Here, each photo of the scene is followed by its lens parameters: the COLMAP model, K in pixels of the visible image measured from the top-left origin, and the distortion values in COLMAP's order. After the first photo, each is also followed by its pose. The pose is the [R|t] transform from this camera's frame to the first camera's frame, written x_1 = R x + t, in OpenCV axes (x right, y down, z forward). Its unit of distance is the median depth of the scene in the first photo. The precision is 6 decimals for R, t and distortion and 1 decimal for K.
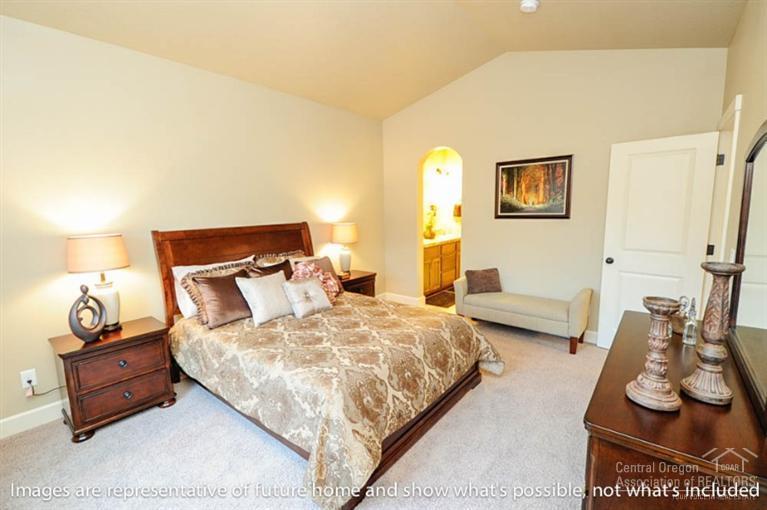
lens RADIAL K [[343.4, 0, 383.5], [0, 343.4, 255.0], [0, 0, 1]] dist [-0.001792, -0.000338]
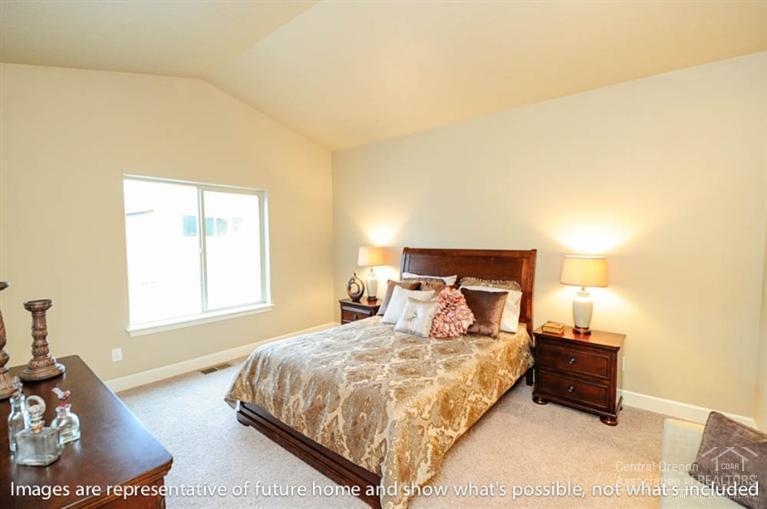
lens RADIAL K [[315.5, 0, 383.5], [0, 315.5, 254.5], [0, 0, 1]] dist [-0.001968, -0.000067]
pose [[0.036688, 0.082953, -0.995878, 0.667319], [-0.124423, 0.989174, 0.077811, -0.121620], [0.991551, 0.121055, 0.046612, 0.726551]]
